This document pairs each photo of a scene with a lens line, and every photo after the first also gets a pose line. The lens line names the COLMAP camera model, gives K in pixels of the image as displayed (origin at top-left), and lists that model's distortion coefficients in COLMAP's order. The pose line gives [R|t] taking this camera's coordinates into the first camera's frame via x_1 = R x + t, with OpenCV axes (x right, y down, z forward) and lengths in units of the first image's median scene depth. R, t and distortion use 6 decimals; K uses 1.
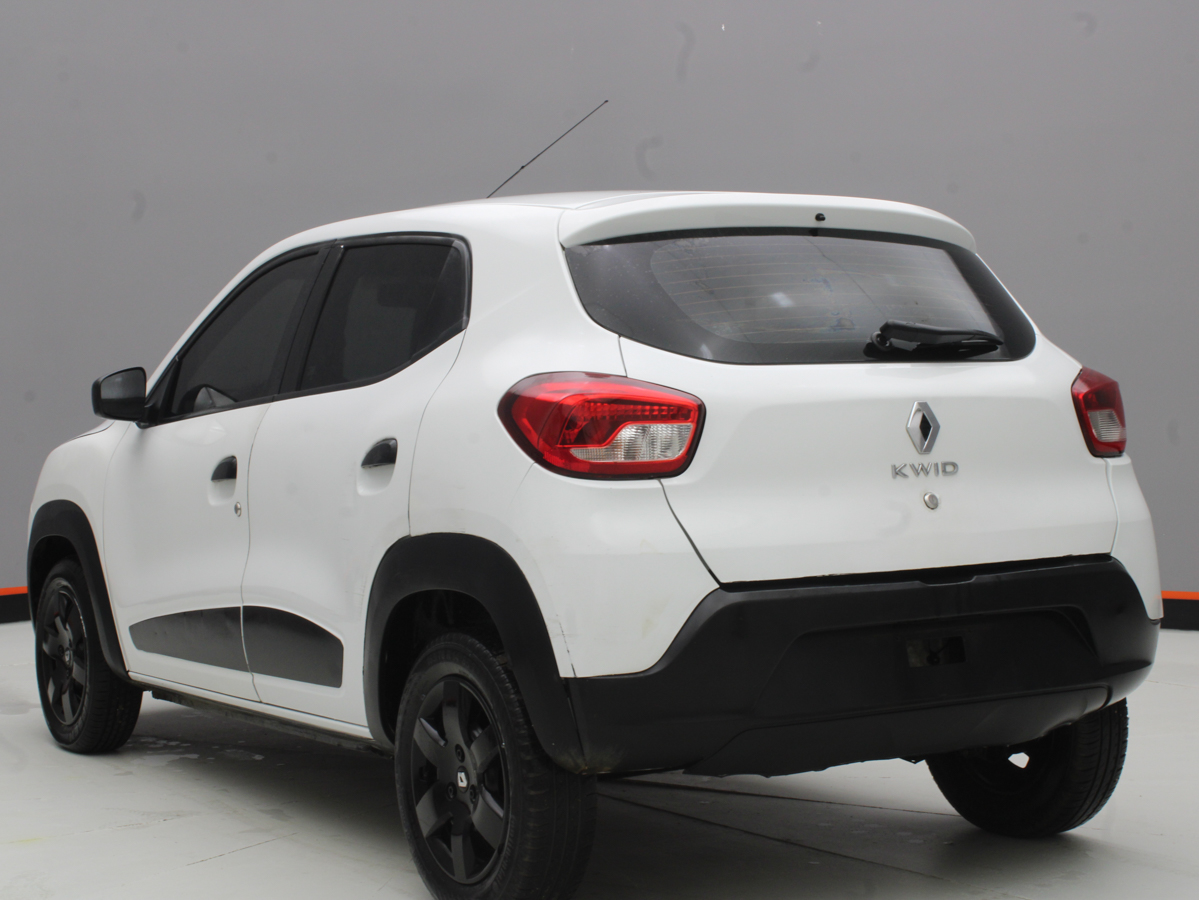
lens RADIAL K [[2163.0, 0, 599.5], [0, 2163.0, 450.0], [0, 0, 1]] dist [-0.023676, -0.045609]
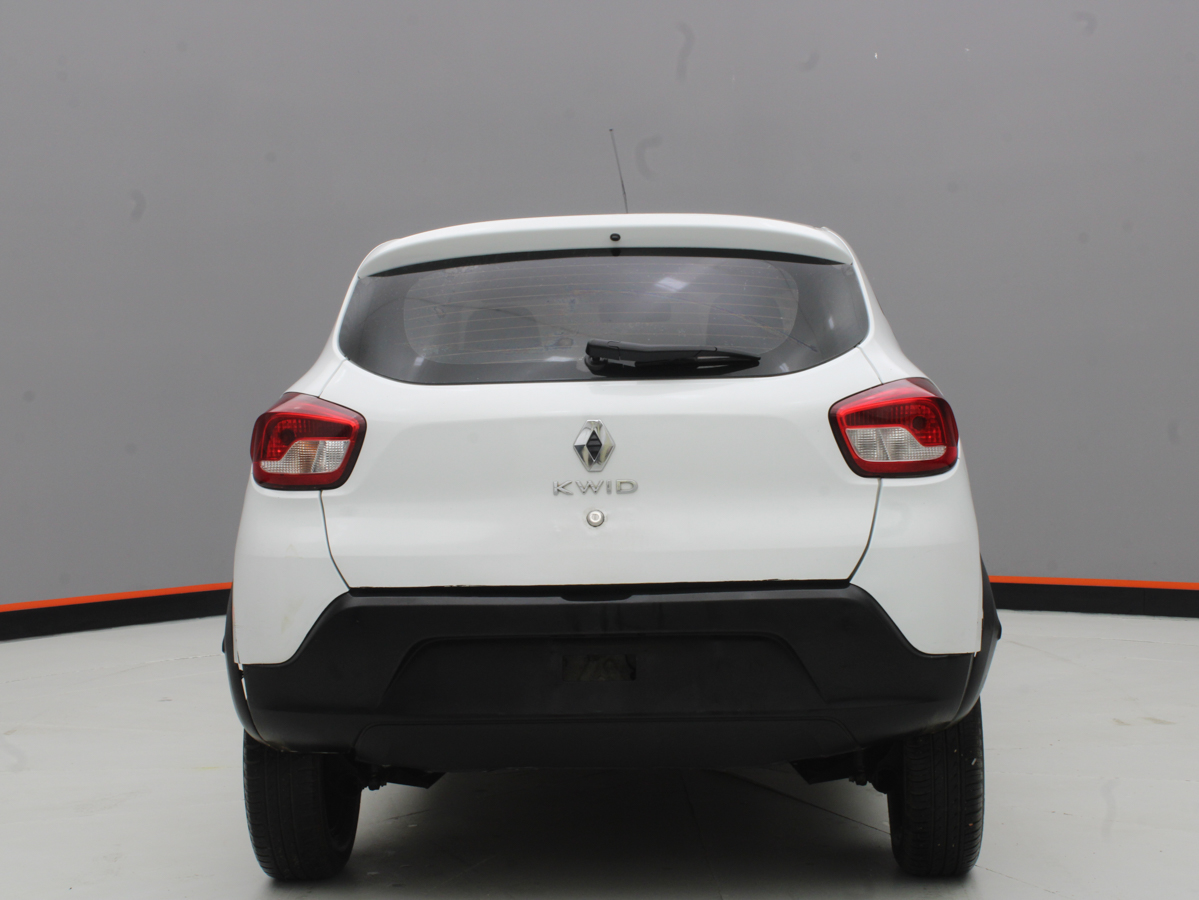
lens RADIAL K [[1996.8, 0, 599.5], [0, 1996.8, 450.0], [0, 0, 1]] dist [-0.024675, -0.110015]
pose [[0.812312, 0.016561, -0.582987, 0.692190], [-0.010378, 0.999849, 0.013943, -0.021395], [0.583130, -0.005276, 0.812362, 0.242060]]
